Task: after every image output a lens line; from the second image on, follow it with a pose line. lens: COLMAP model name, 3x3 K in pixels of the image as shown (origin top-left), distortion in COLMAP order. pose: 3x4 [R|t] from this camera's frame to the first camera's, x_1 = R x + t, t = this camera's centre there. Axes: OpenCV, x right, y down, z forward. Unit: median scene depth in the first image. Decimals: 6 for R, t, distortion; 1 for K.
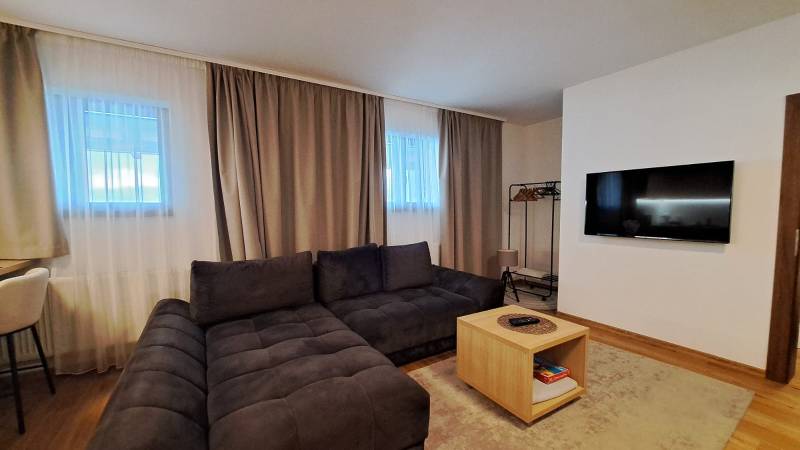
lens RADIAL K [[320.2, 0, 398.9], [0, 320.2, 227.4], [0, 0, 1]] dist [-0.015861, 0.000704]
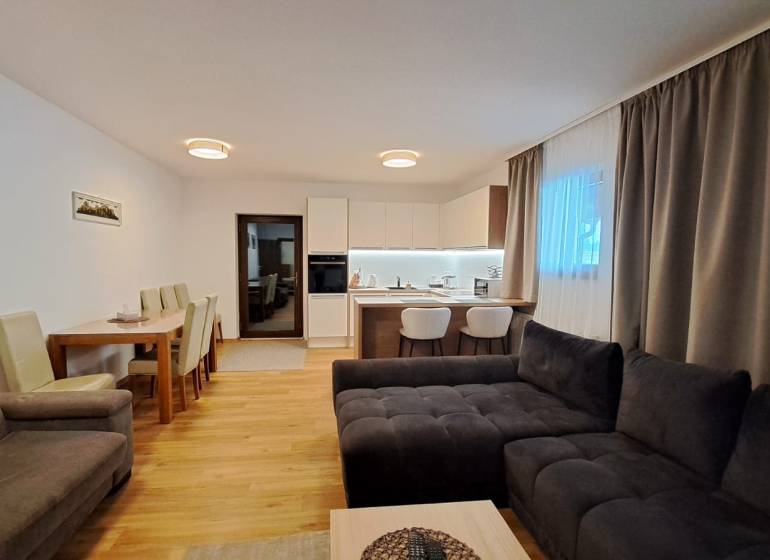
lens RADIAL K [[396.7, 0, 370.0], [0, 396.7, 280.1], [0, 0, 1]] dist [-0.009489, 0.000401]
pose [[-0.401423, 0.054344, -0.914279, 0.654864], [-0.066599, 0.993864, 0.088316, -0.092400], [0.913468, 0.096342, -0.395341, 0.829198]]
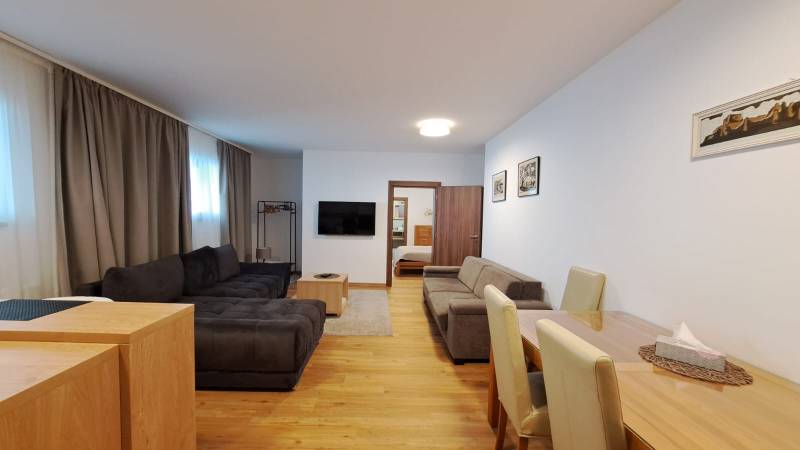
lens RADIAL K [[320.2, 0, 399.4], [0, 320.2, 227.2], [0, 0, 1]] dist [-0.015861, 0.000704]
pose [[0.484490, -0.013425, 0.874694, -0.917889], [0.031930, 0.999487, -0.002346, 0.001069], [-0.874214, 0.029066, 0.484670, -0.331430]]
